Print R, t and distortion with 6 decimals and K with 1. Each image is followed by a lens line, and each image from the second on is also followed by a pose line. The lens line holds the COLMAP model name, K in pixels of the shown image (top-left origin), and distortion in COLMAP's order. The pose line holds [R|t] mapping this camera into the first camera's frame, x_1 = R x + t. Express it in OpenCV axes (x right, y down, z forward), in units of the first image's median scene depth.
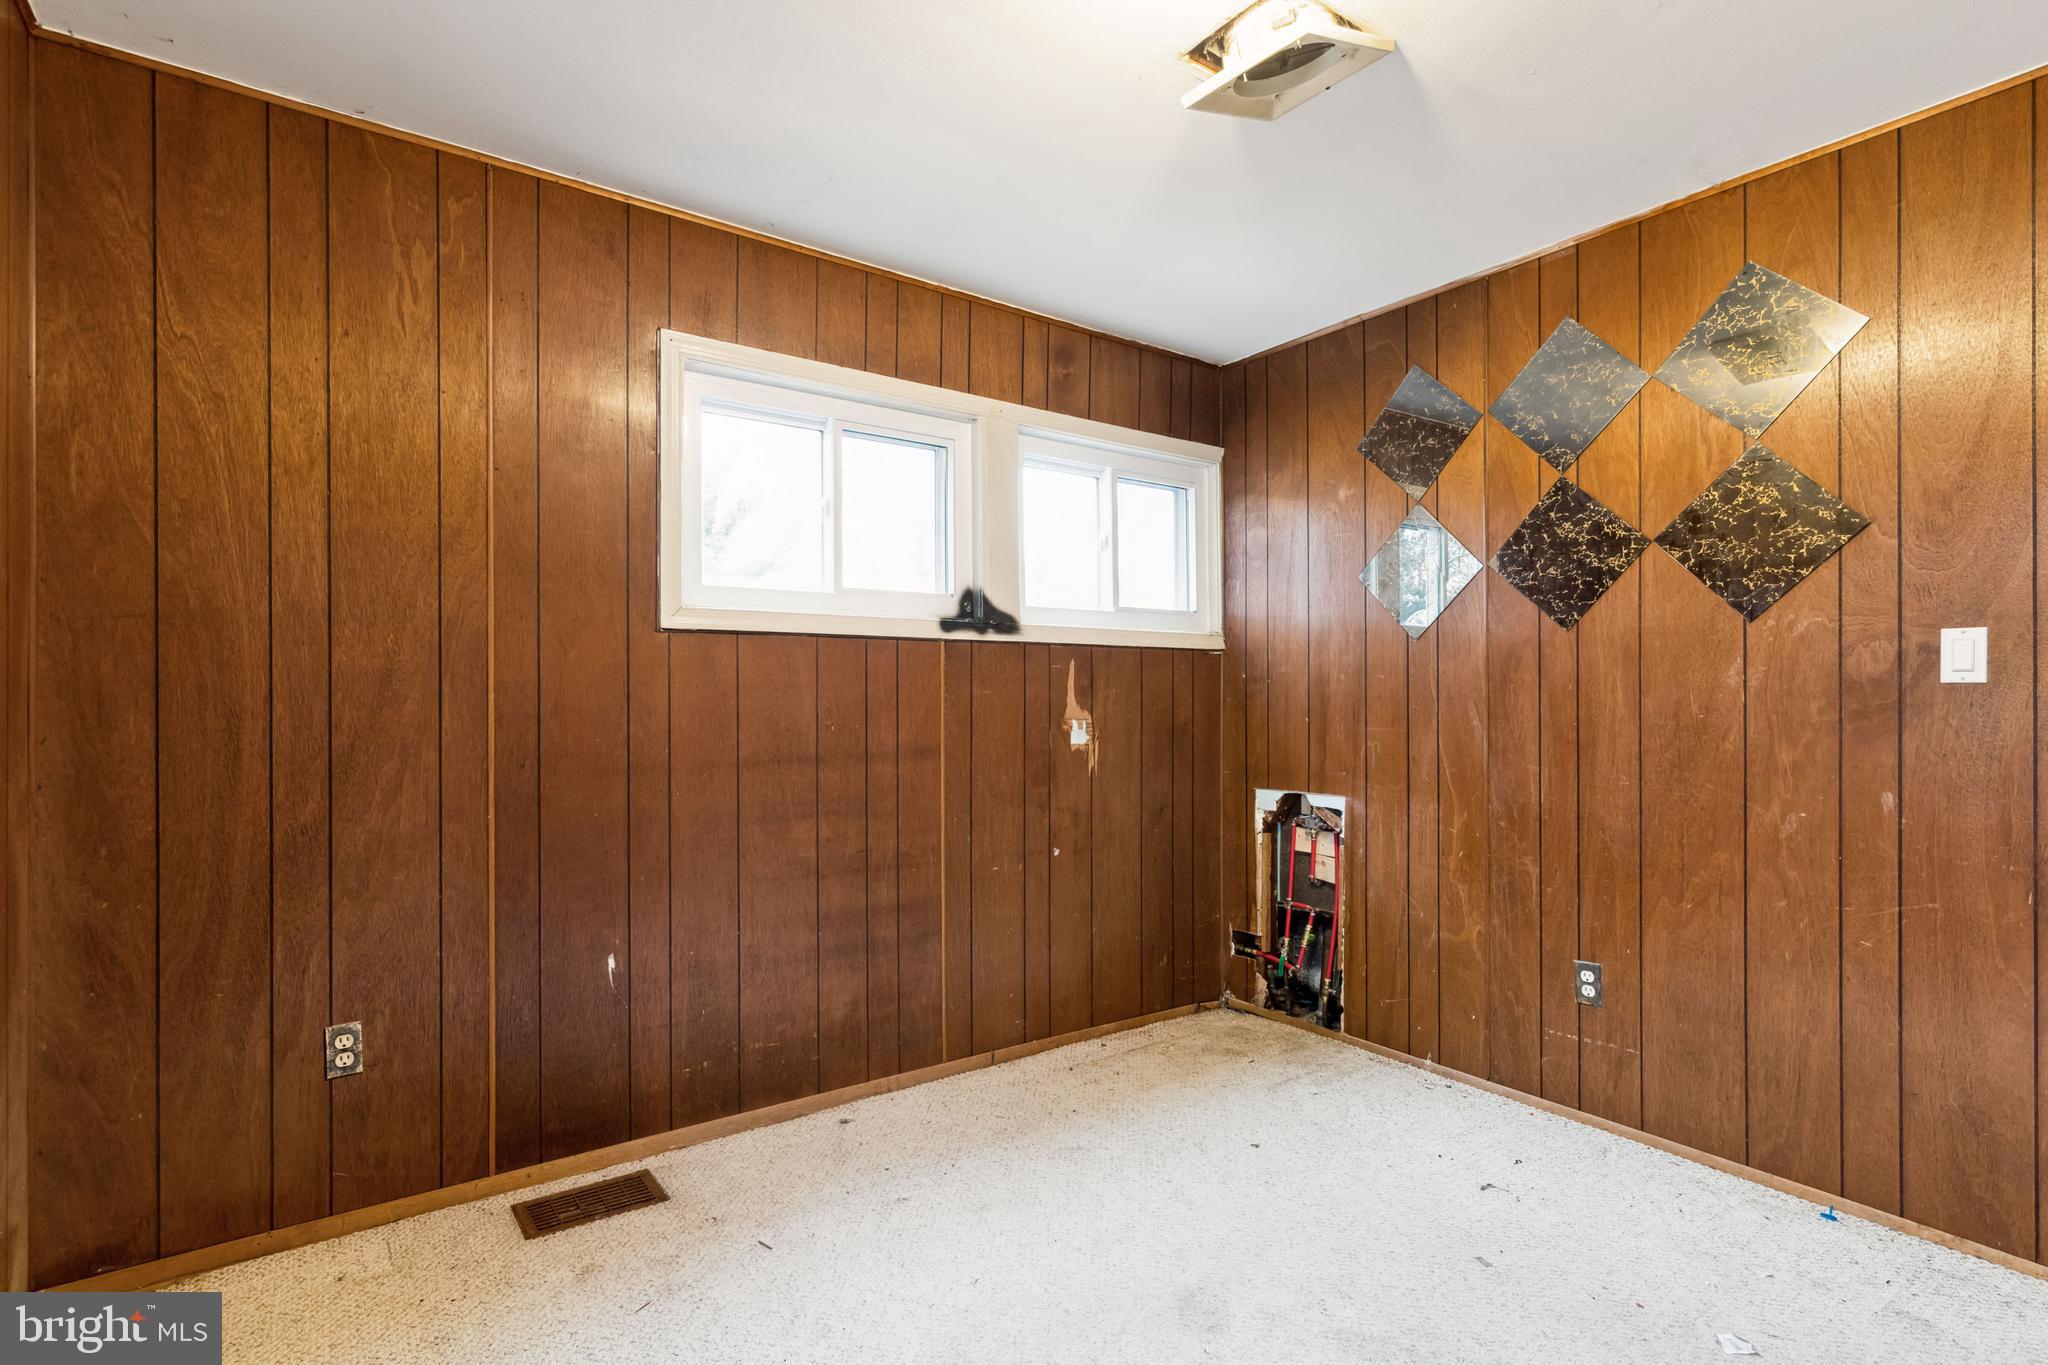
lens RADIAL K [[988.0, 0, 1020.3], [0, 988.0, 693.5], [0, 0, 1]] dist [0.005309, 0.000223]
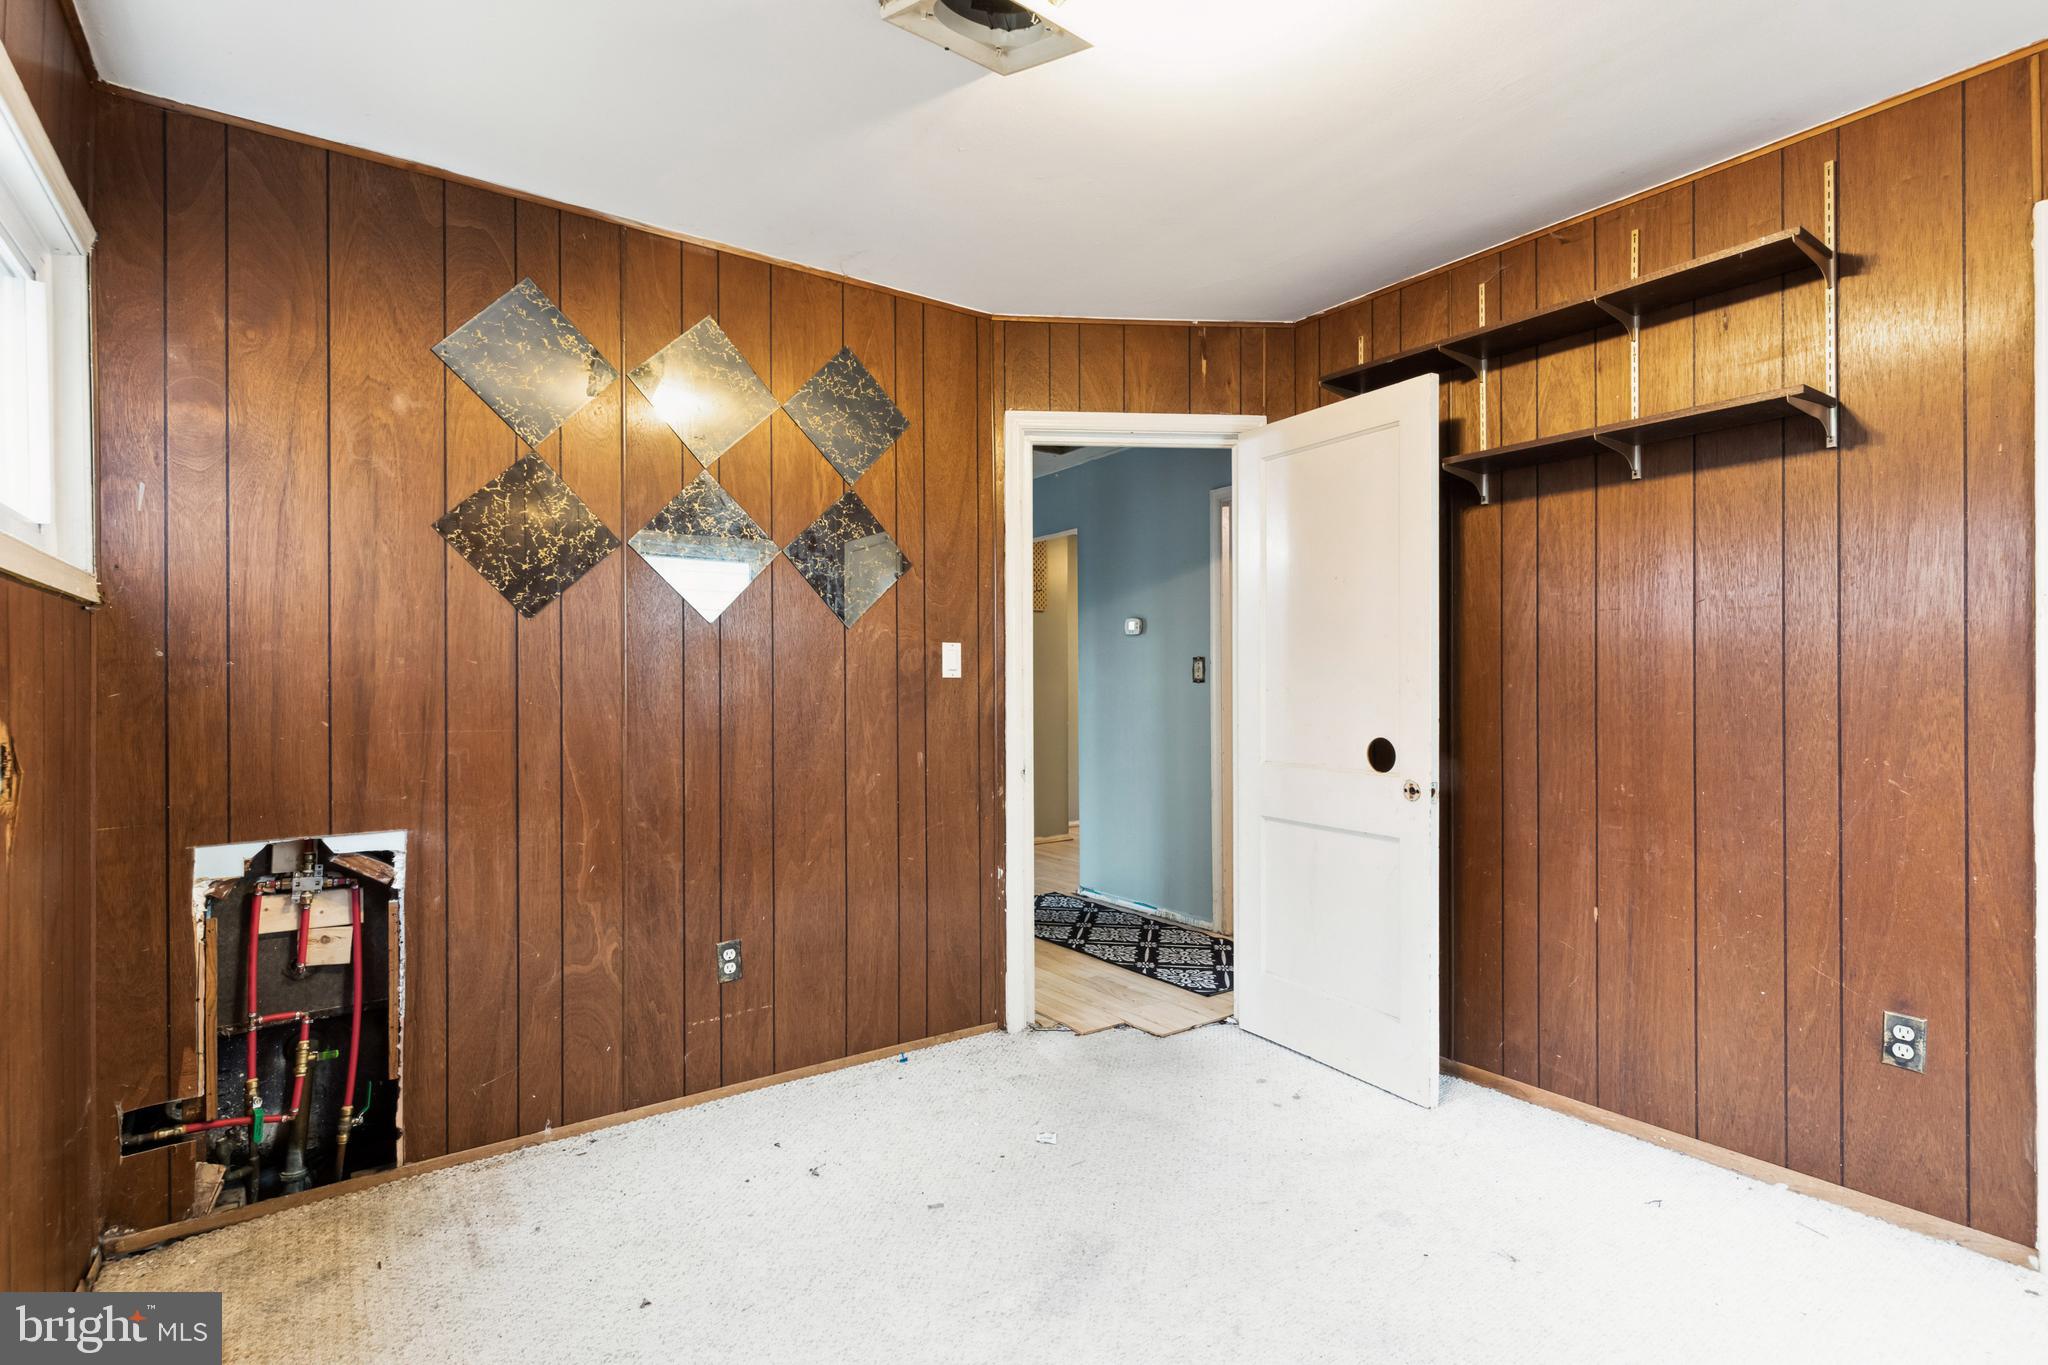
lens RADIAL K [[988.0, 0, 1021.1], [0, 988.0, 678.9], [0, 0, 1]] dist [0.005309, 0.000223]
pose [[-0.003826, 0.004579, 0.999982, -0.446501], [-0.000674, 0.999989, -0.004582, -0.001413], [-0.999992, -0.000691, -0.003823, 0.652018]]
